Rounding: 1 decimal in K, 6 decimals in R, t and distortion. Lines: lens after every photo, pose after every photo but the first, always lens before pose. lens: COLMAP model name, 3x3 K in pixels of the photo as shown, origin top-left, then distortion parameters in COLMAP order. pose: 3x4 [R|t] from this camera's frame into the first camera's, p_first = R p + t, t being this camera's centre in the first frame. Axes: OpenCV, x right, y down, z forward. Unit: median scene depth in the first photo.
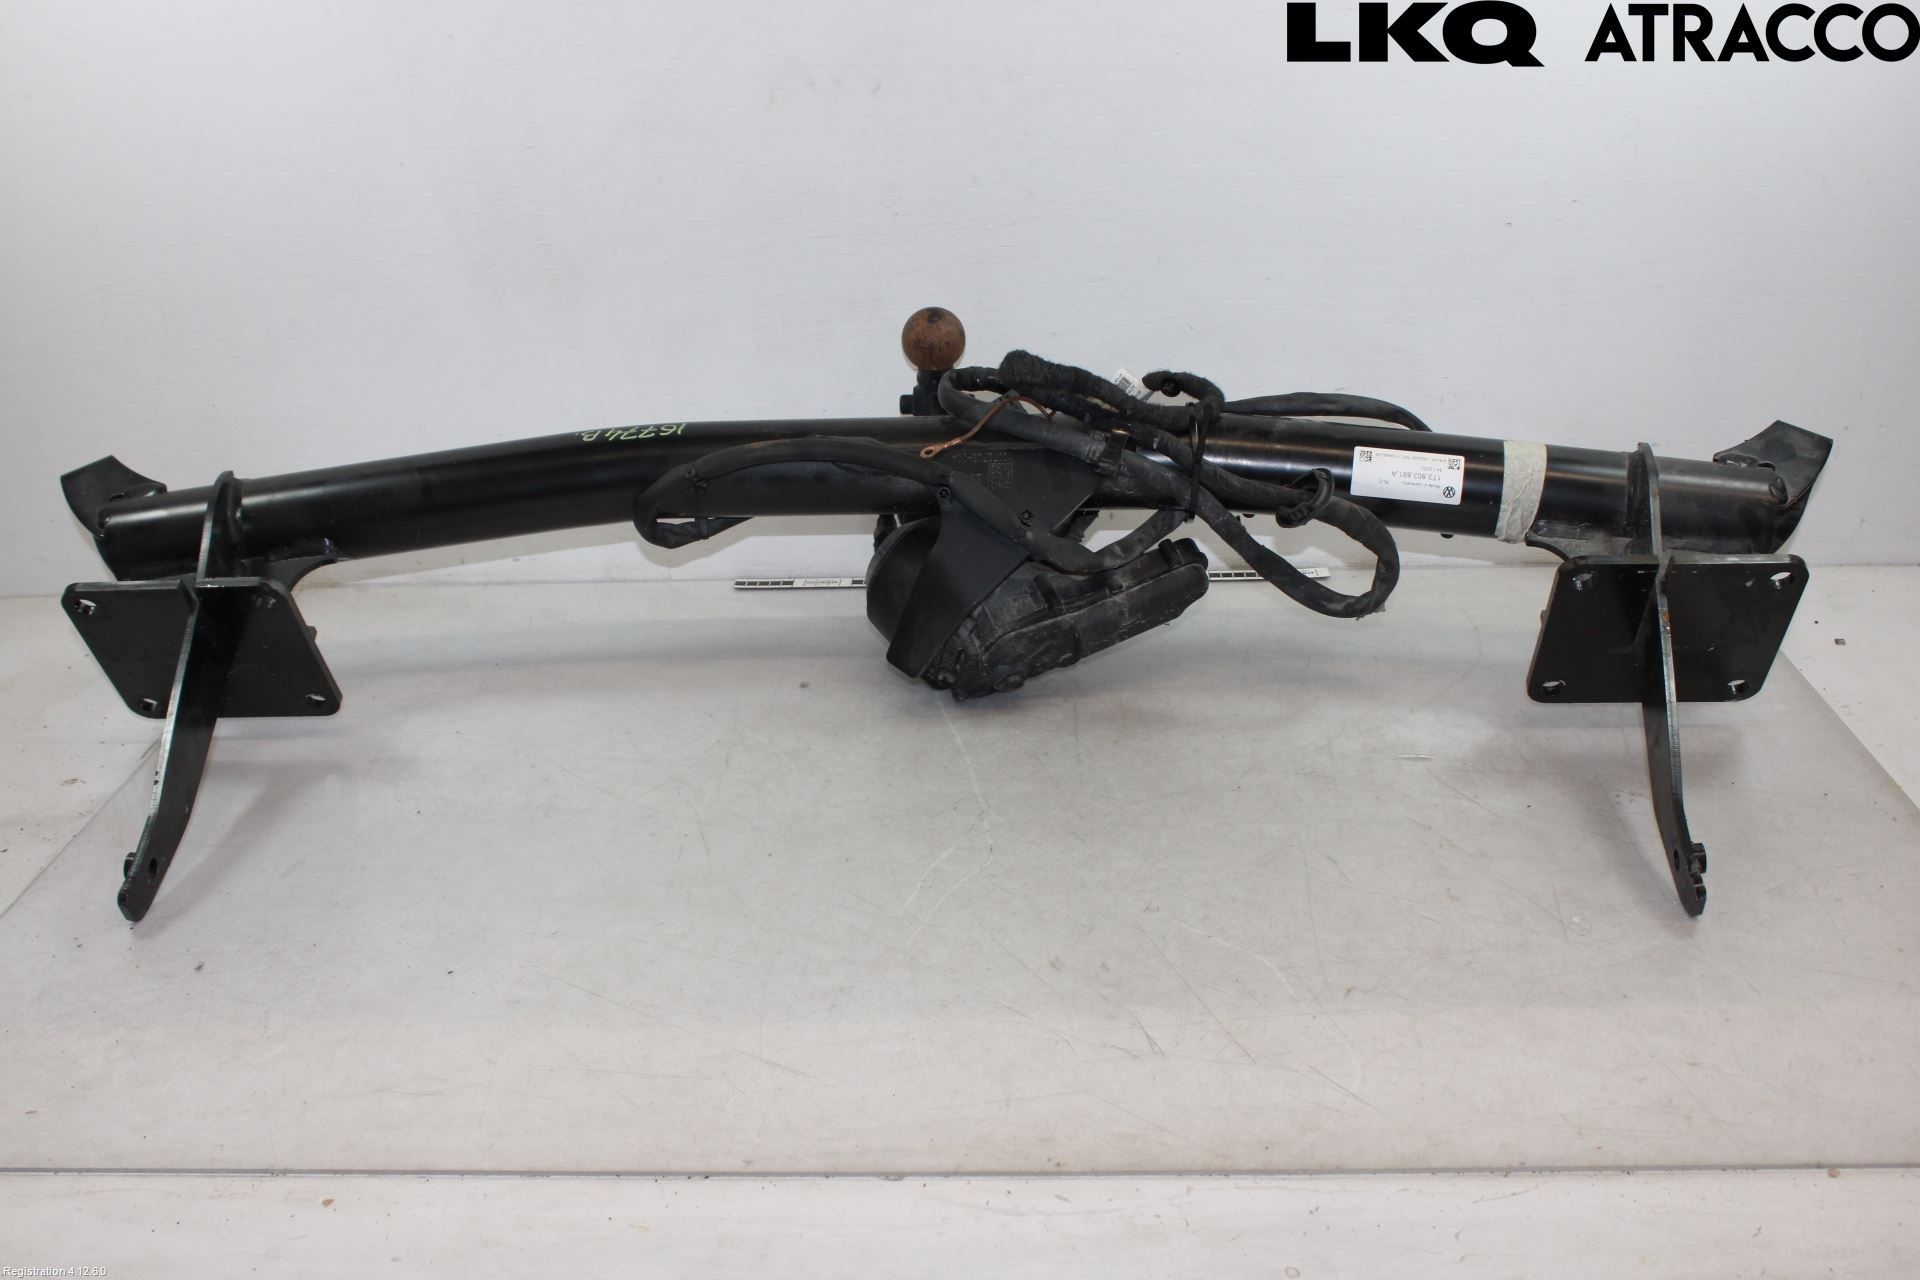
lens RADIAL K [[2002.1, 0, 960.0], [0, 2002.1, 640.0], [0, 0, 1]] dist [-0.075883, 0.005634]
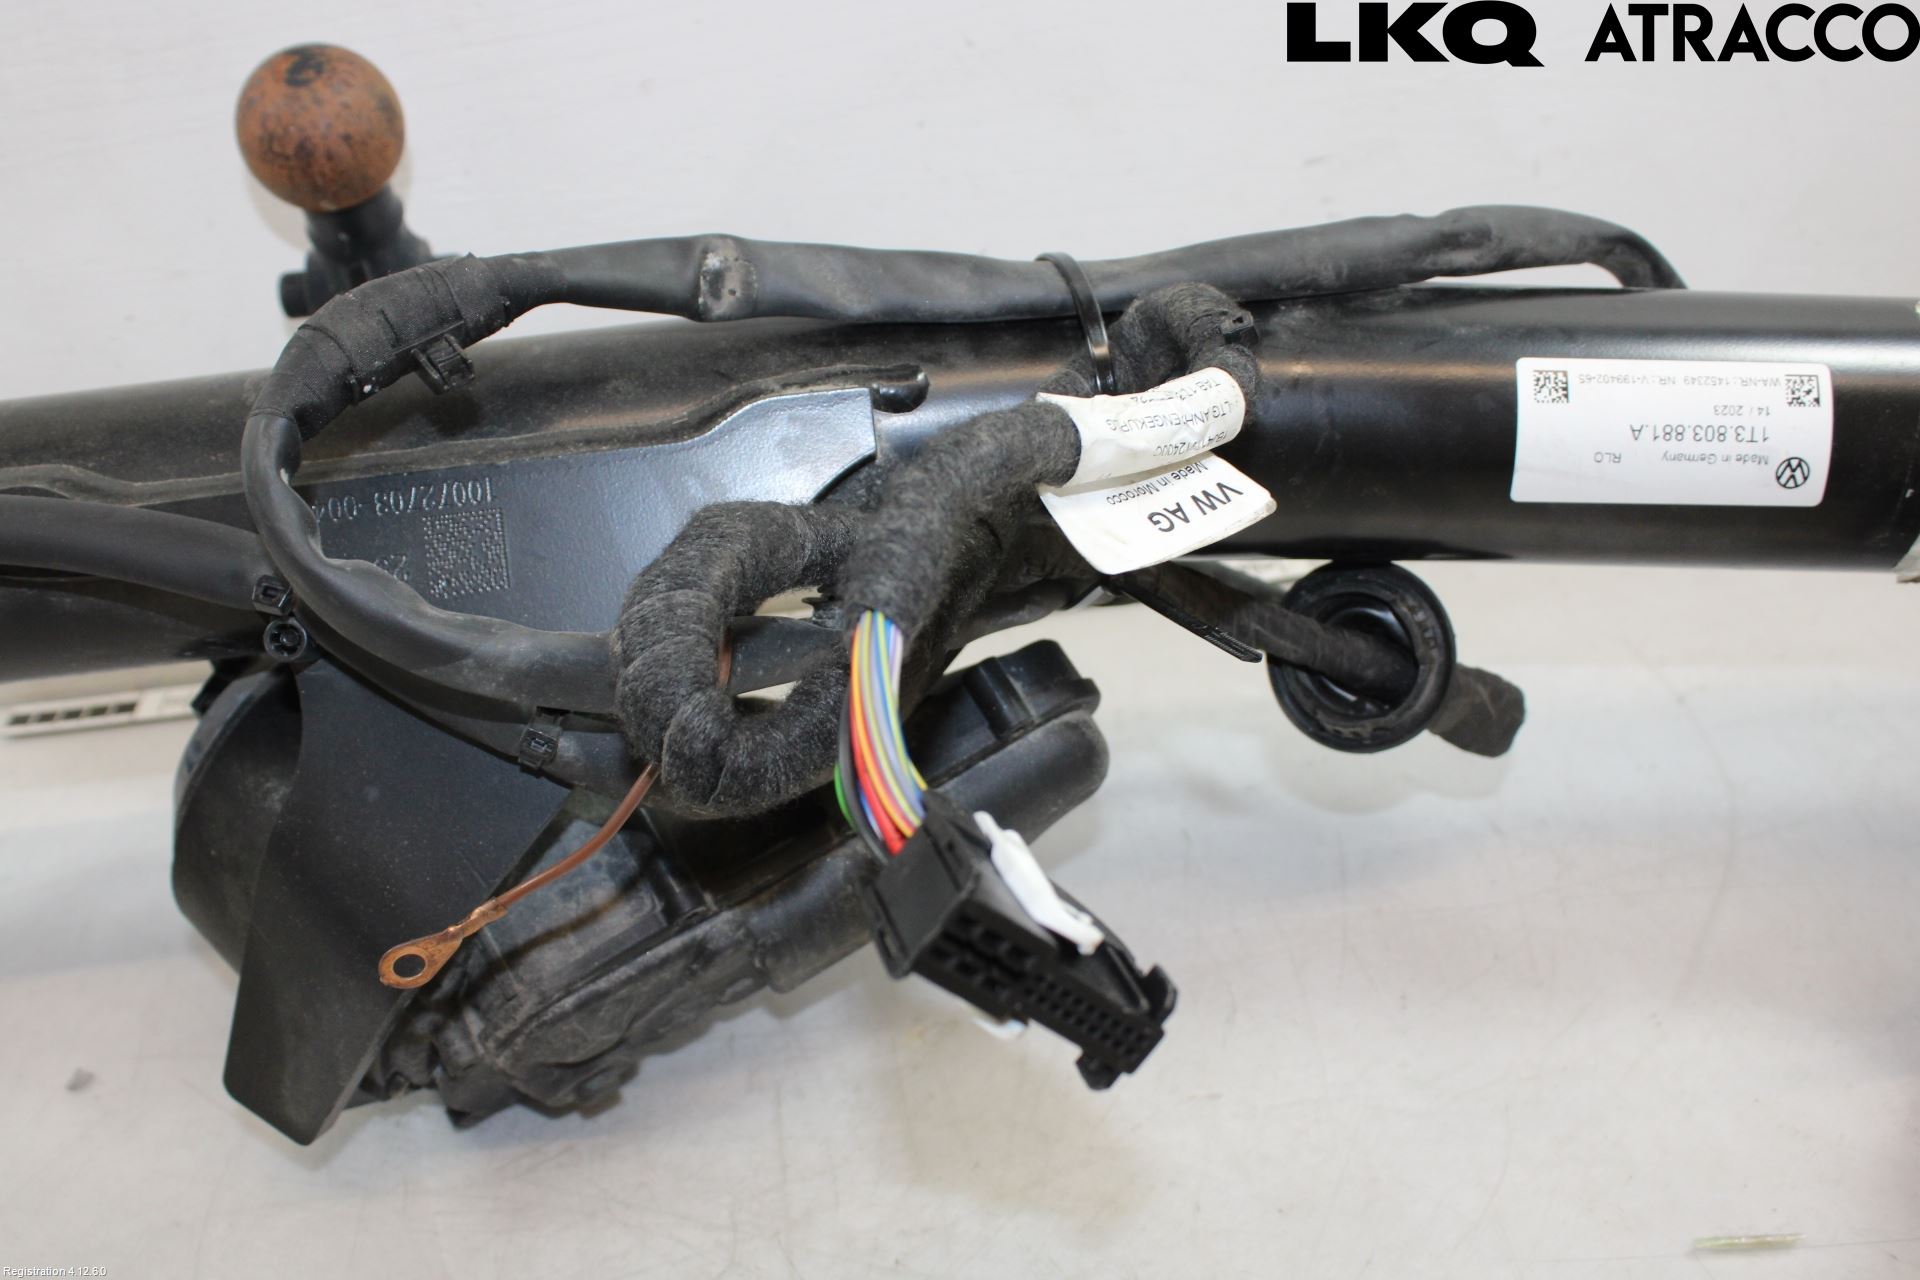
lens RADIAL K [[2002.1, 0, 960.0], [0, 2002.1, 640.0], [0, 0, 1]] dist [-0.075883, 0.005634]
pose [[0.988109, -0.110654, 0.106756, 0.062673], [0.095730, 0.986071, 0.136015, -0.103367], [-0.120319, -0.124178, 0.984938, 0.662886]]
